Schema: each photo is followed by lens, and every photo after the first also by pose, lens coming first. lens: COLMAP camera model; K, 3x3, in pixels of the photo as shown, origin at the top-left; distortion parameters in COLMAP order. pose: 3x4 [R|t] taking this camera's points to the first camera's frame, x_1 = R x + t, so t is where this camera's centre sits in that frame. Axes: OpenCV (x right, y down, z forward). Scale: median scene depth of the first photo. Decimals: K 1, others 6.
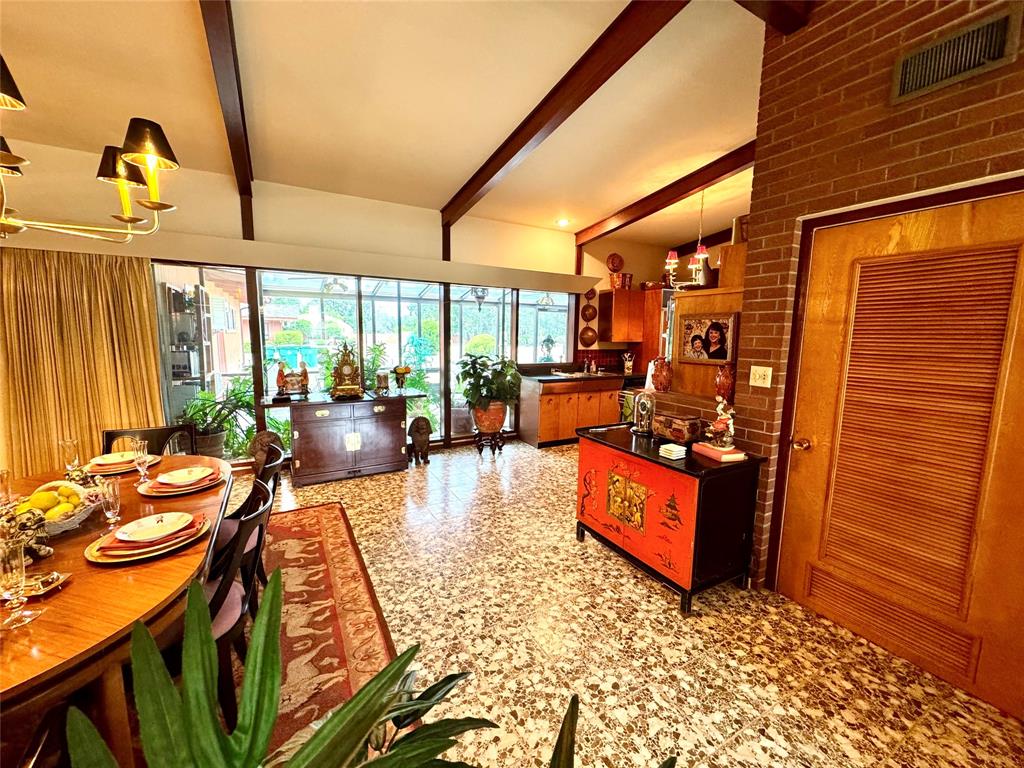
lens RADIAL K [[407.7, 0, 509.8], [0, 407.7, 382.8], [0, 0, 1]] dist [-0.003396, 0.000065]
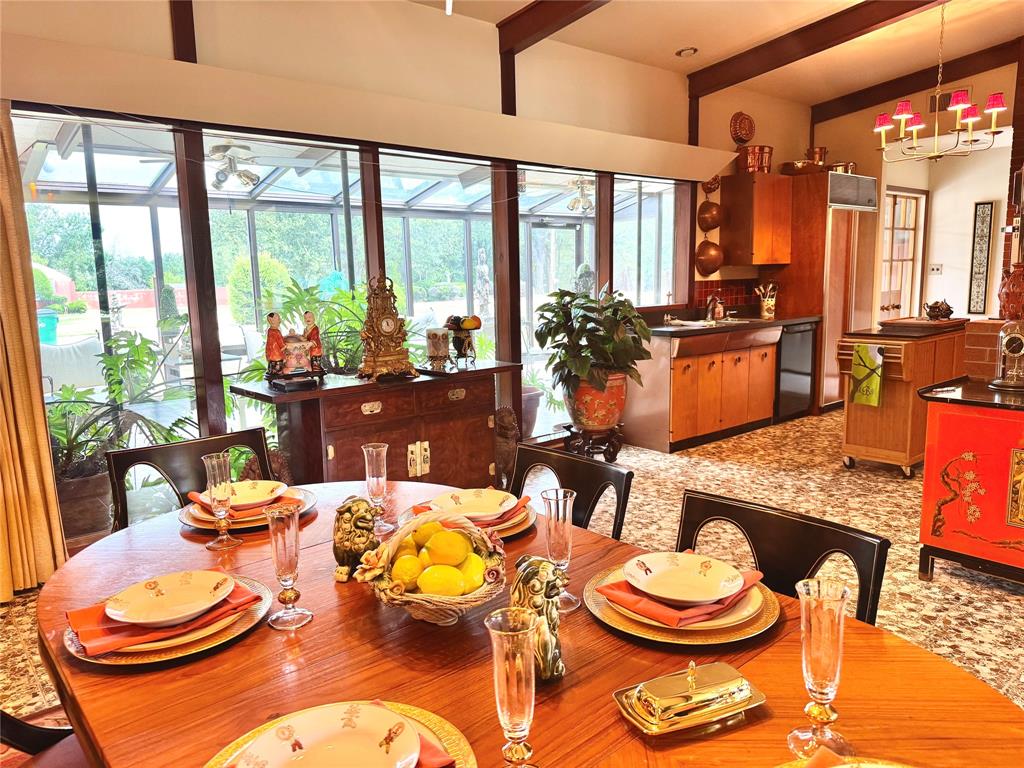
lens RADIAL K [[717.8, 0, 515.7], [0, 717.8, 387.6], [0, 0, 1]] dist [0.047584, -0.048994]
pose [[0.979241, -0.066923, 0.191332, -0.527332], [0.061427, 0.997515, 0.034517, 0.034261], [-0.193167, -0.022047, 0.980918, 0.083036]]
